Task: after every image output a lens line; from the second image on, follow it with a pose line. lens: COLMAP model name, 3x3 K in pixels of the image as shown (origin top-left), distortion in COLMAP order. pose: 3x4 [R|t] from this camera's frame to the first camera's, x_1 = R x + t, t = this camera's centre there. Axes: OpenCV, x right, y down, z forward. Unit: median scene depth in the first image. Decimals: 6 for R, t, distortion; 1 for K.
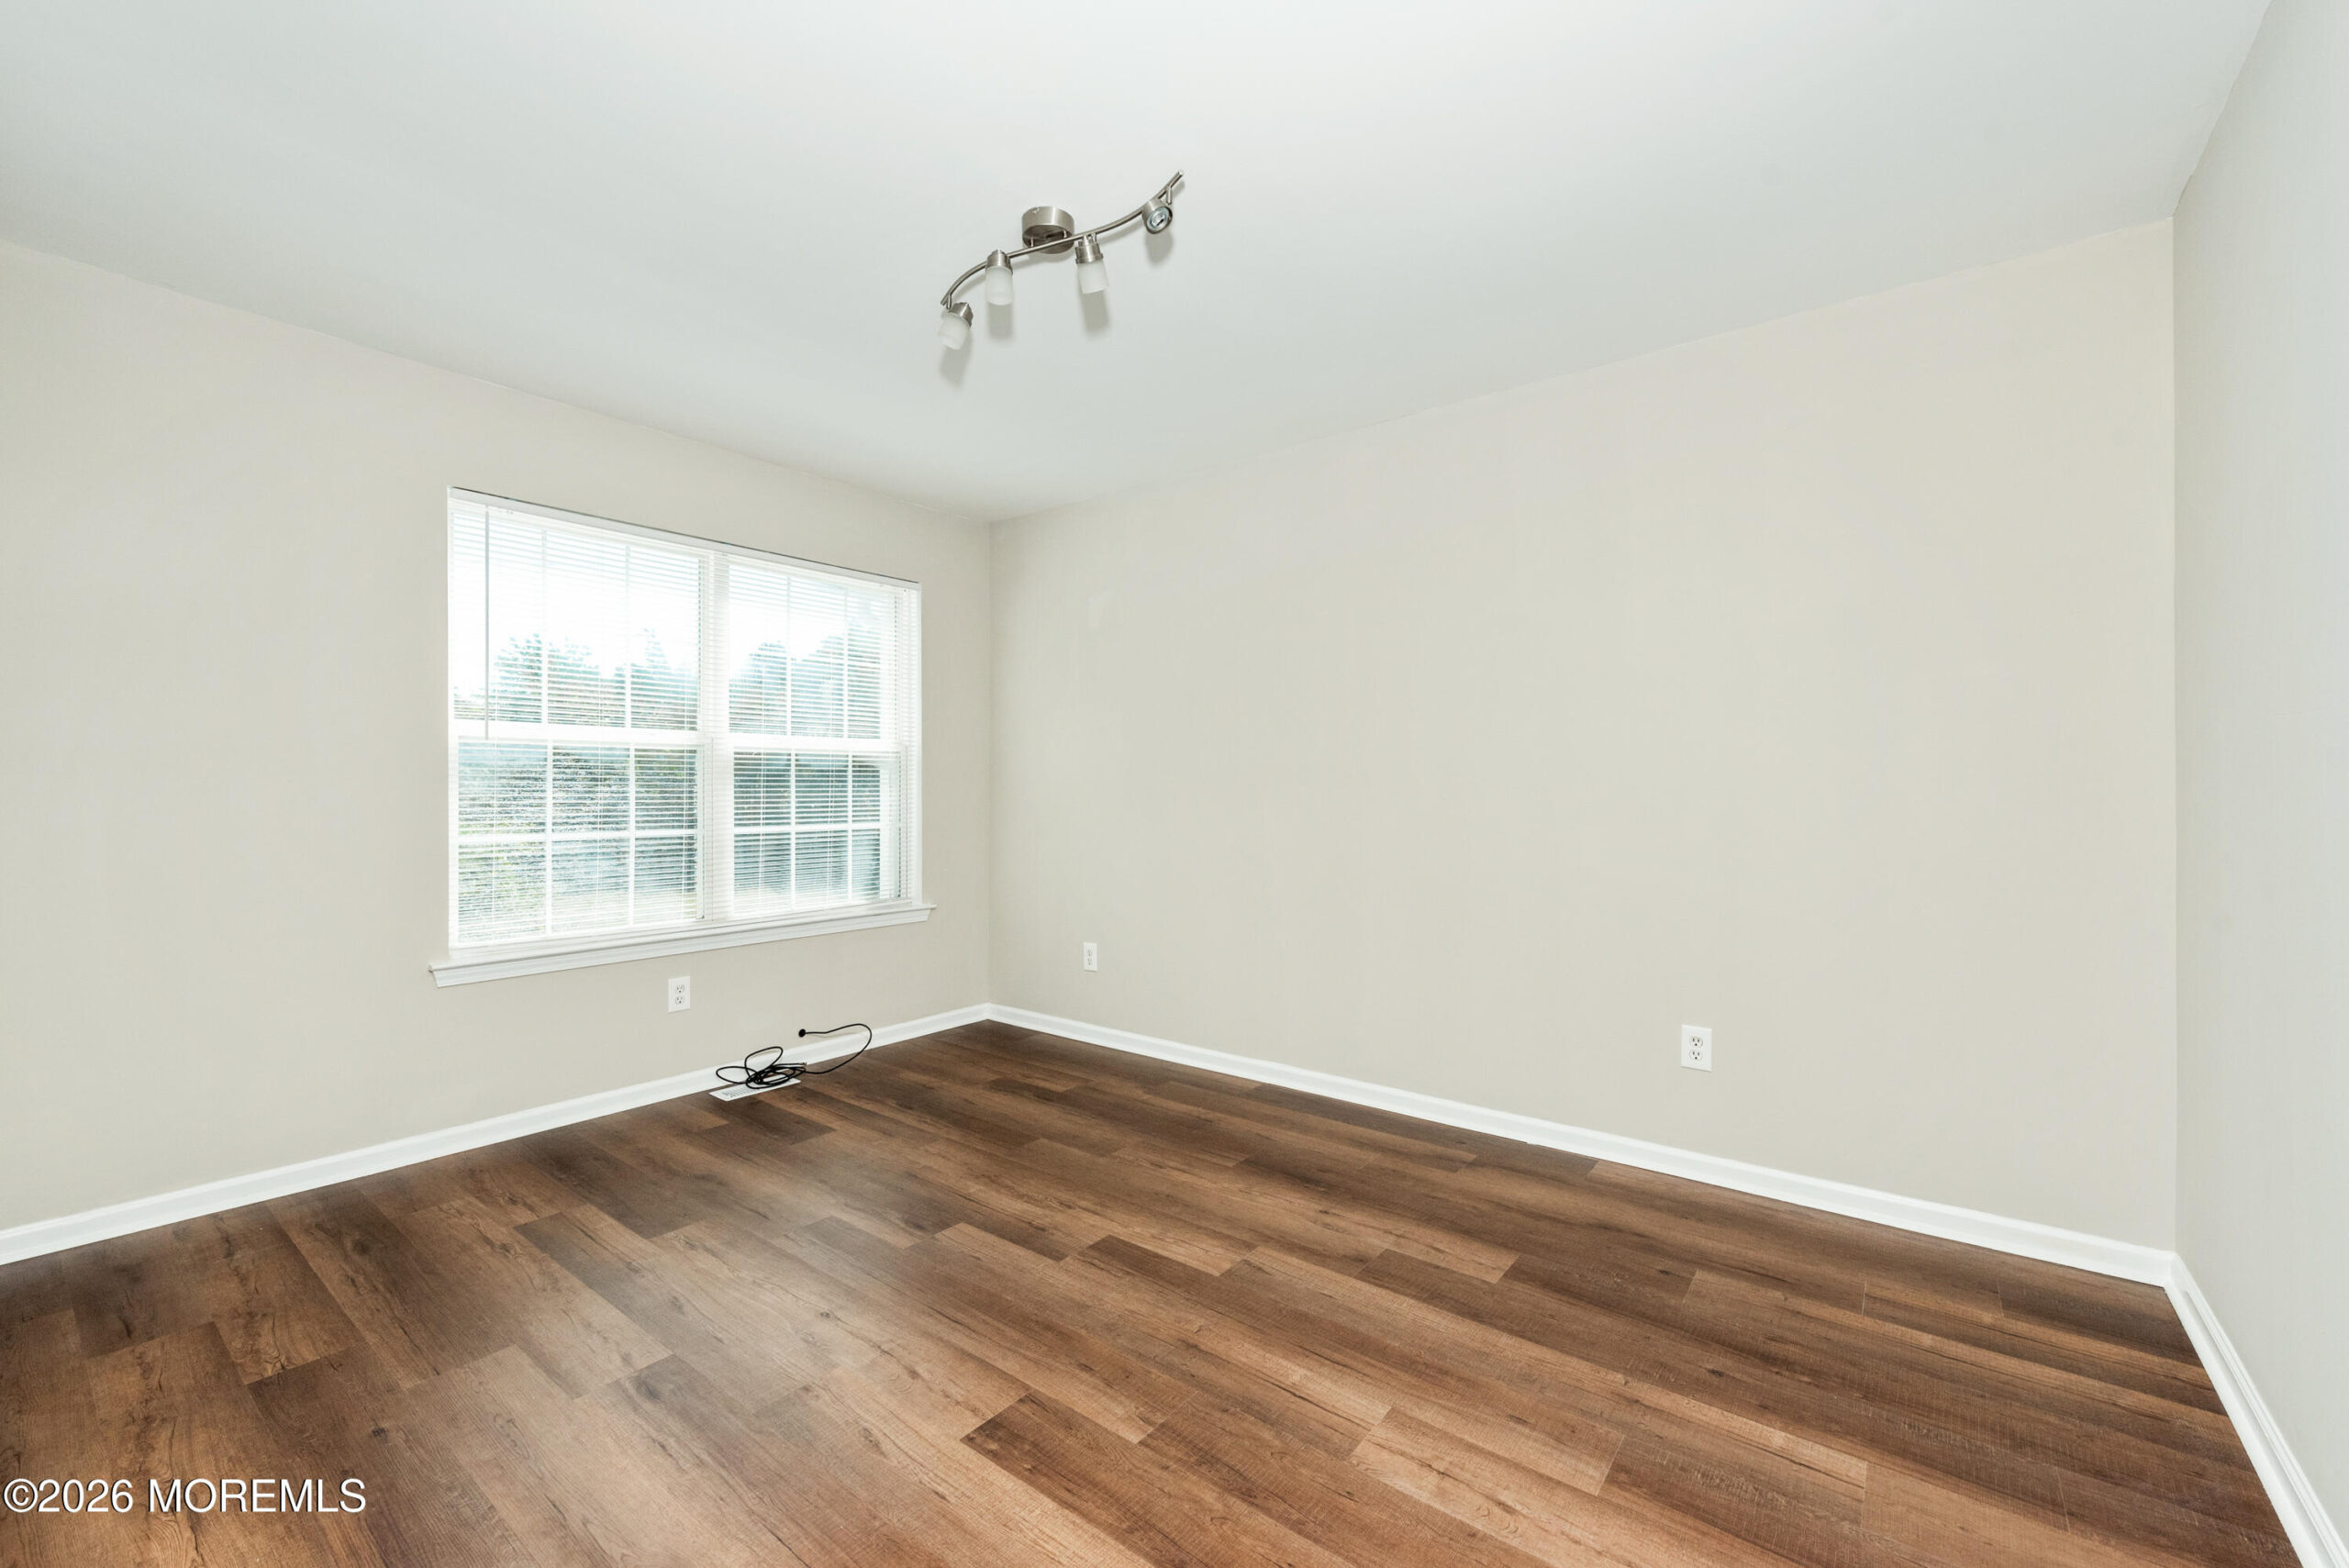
lens RADIAL K [[960.9, 0, 1160.3], [0, 960.9, 806.8], [0, 0, 1]] dist [-0.001327, -0.000803]
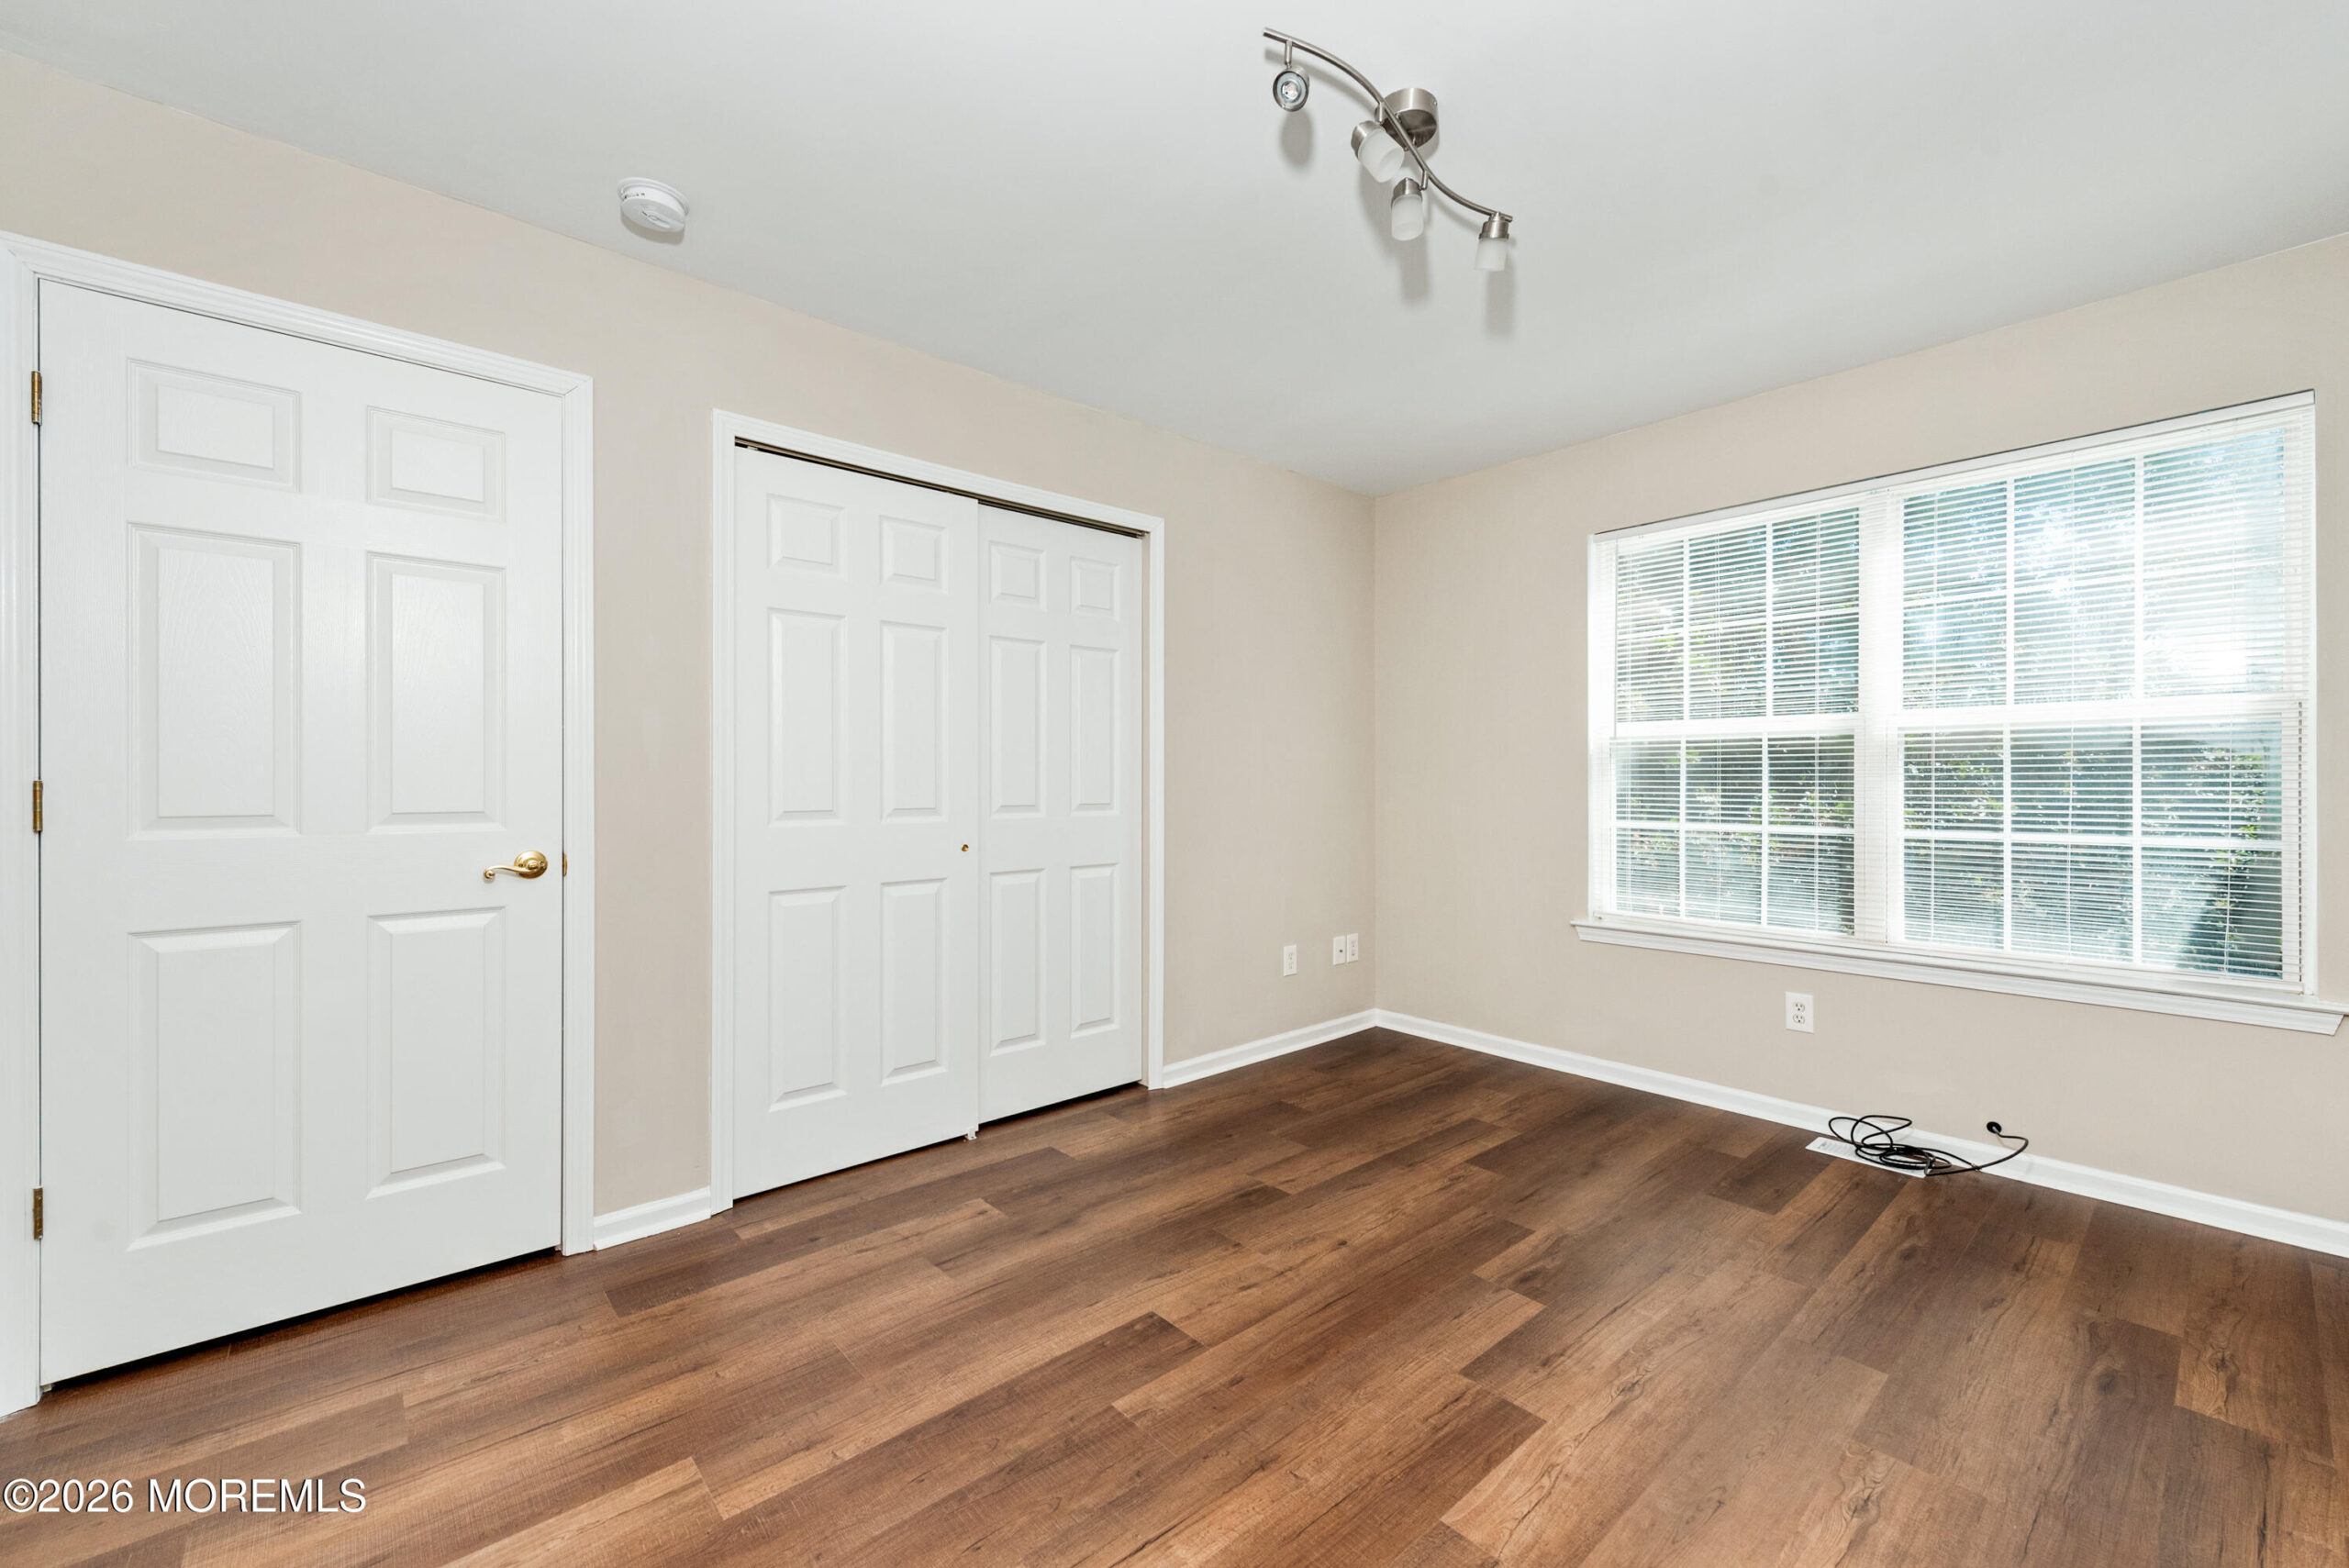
lens RADIAL K [[960.9, 0, 1195.1], [0, 960.9, 789.0], [0, 0, 1]] dist [-0.001327, -0.000803]
pose [[-0.179948, 0.009313, -0.983632, 0.593349], [-0.020317, 0.999707, 0.013182, -0.014650], [0.983466, 0.022356, -0.179706, 0.761926]]
